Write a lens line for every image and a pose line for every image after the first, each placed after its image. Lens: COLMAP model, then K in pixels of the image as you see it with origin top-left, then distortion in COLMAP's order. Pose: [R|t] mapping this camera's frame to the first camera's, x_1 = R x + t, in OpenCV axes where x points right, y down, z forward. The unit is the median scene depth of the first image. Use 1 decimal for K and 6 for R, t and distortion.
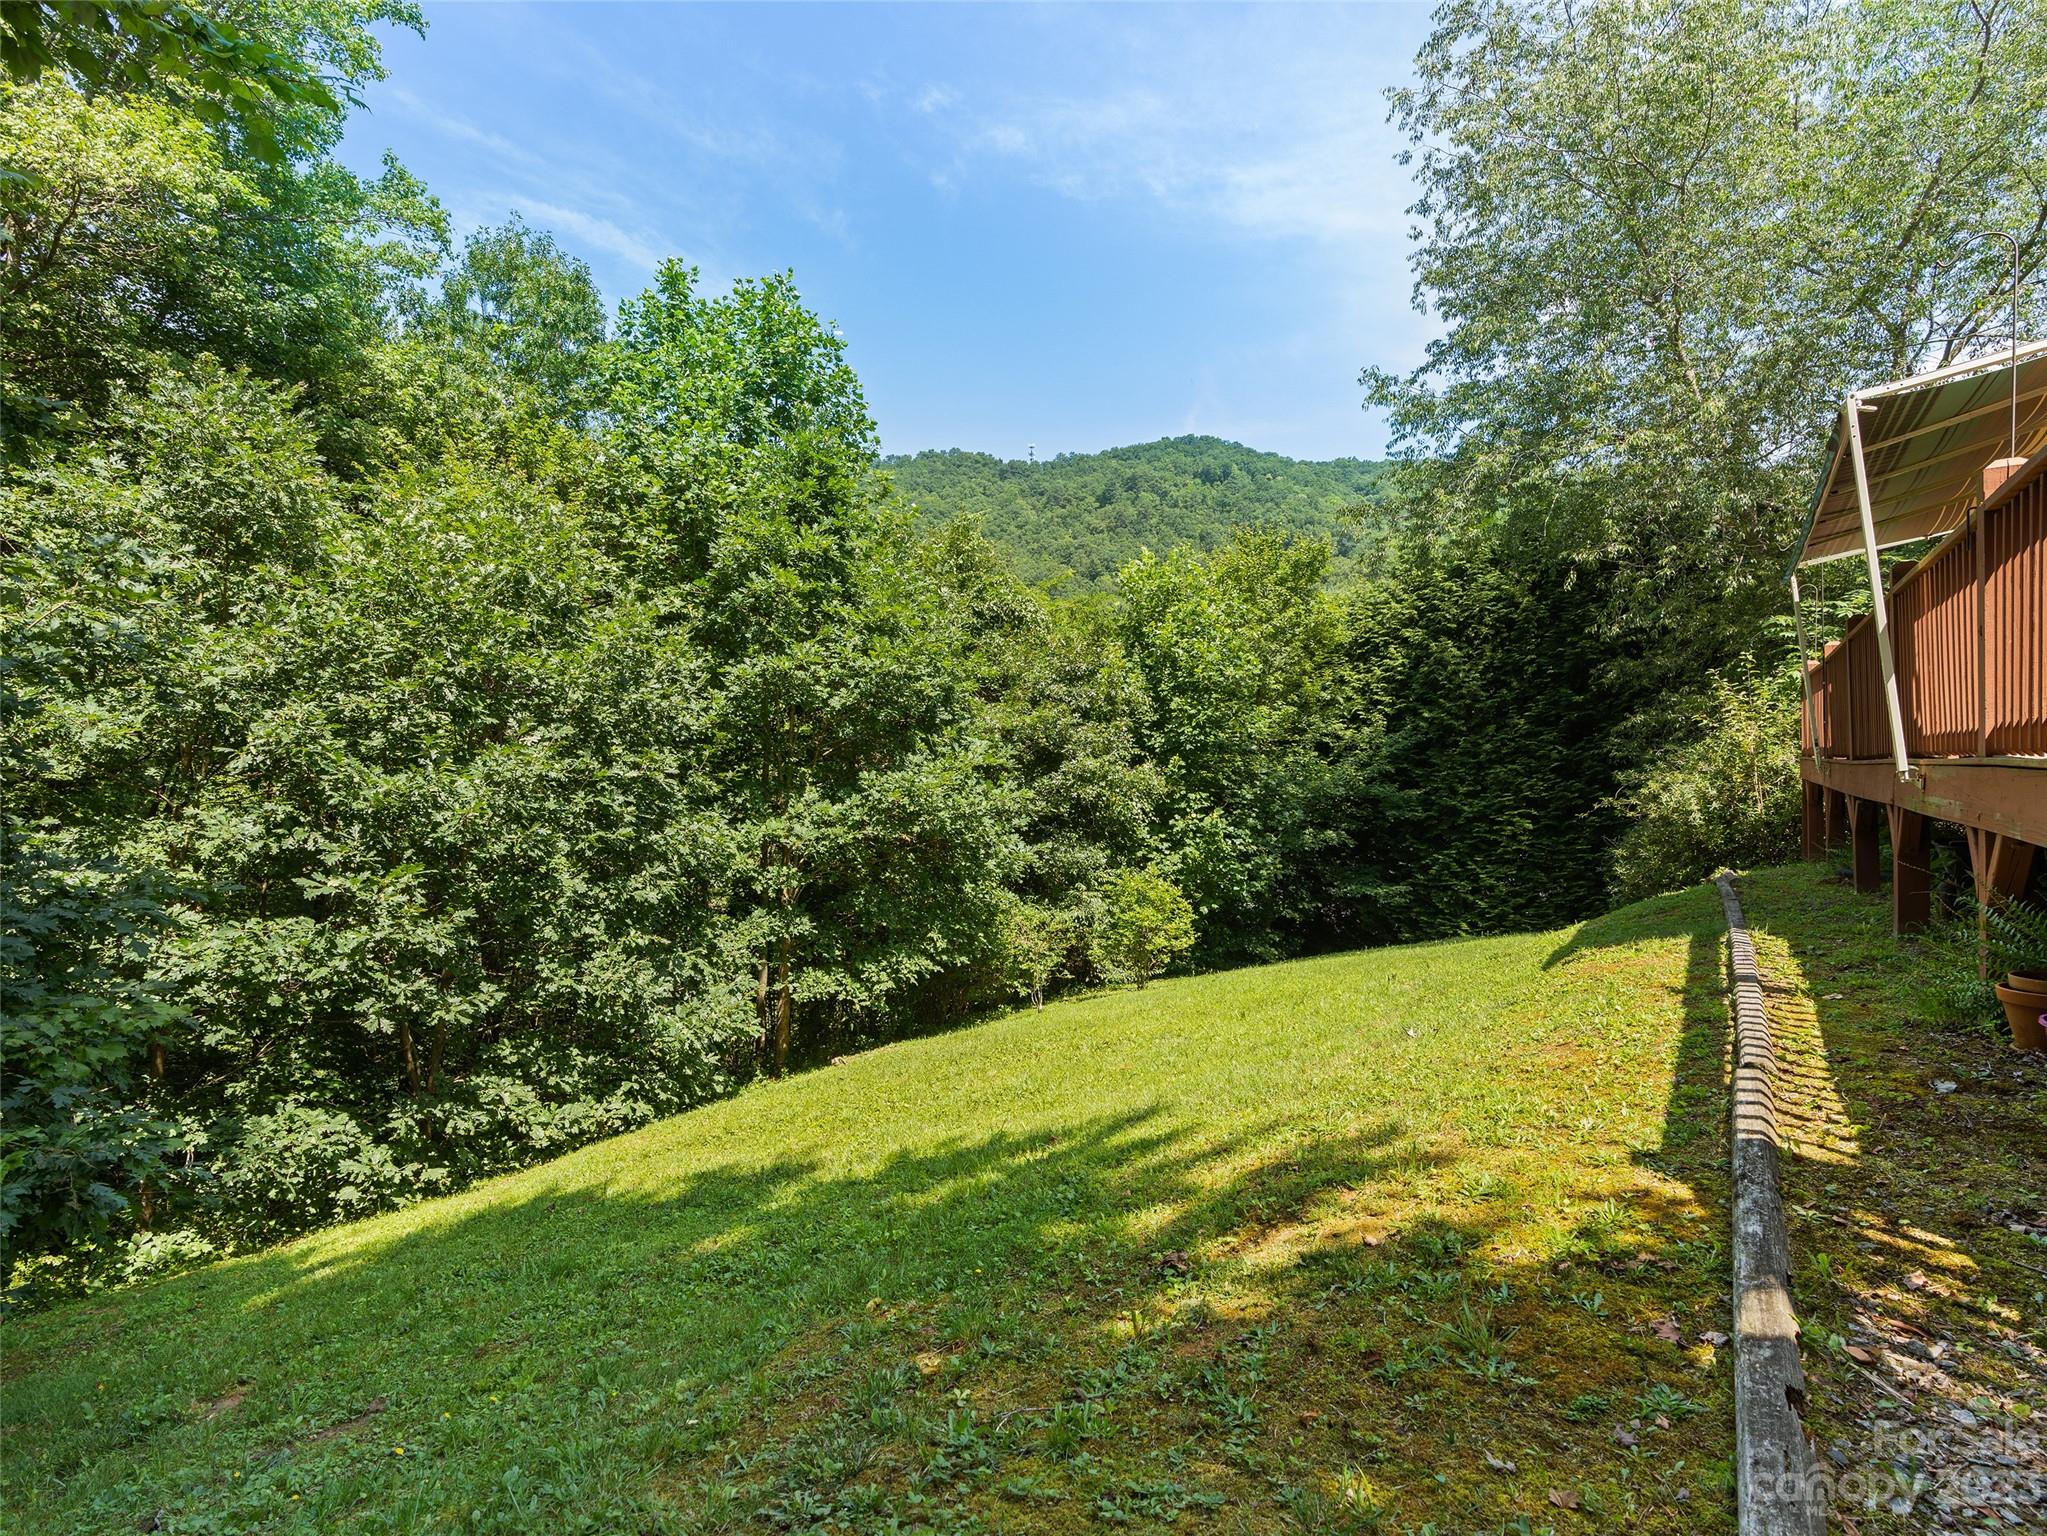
lens RADIAL K [[1044.6, 0, 1020.7], [0, 1044.6, 757.6], [0, 0, 1]] dist [-0.002986, 0.001622]
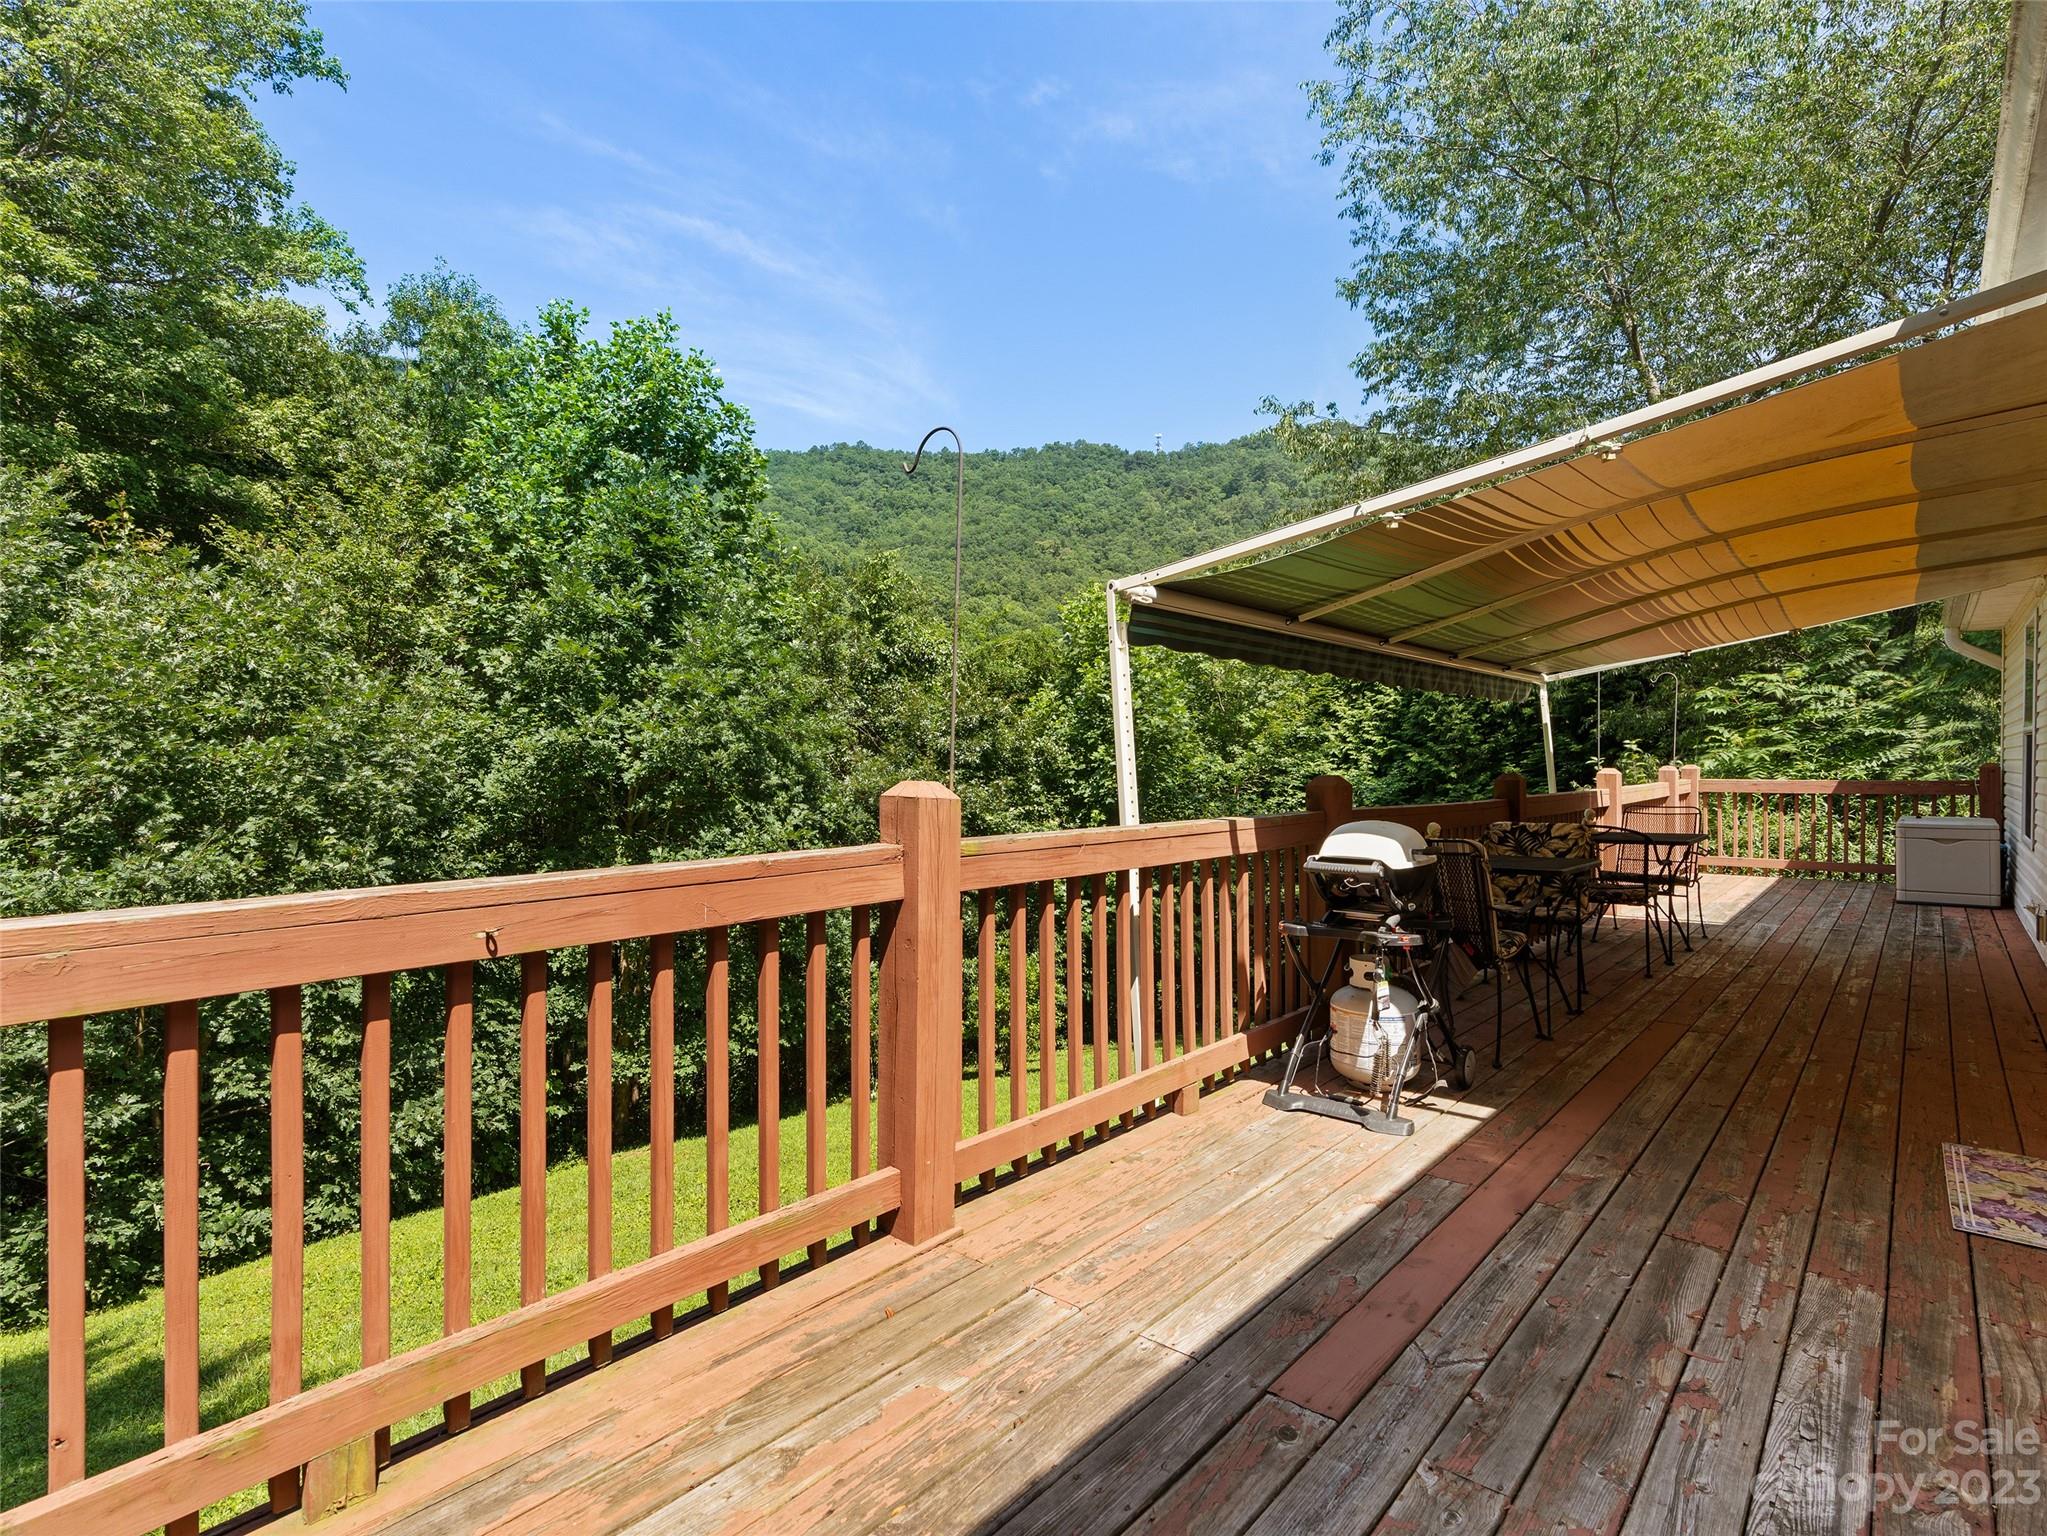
lens RADIAL K [[1044.6, 0, 1020.7], [0, 1044.6, 757.6], [0, 0, 1]] dist [-0.002986, 0.001622]
pose [[0.992171, 0.017085, -0.123712, 0.151285], [-0.015993, 0.999824, 0.009815, -0.042913], [0.123858, -0.007760, 0.992270, 0.049256]]
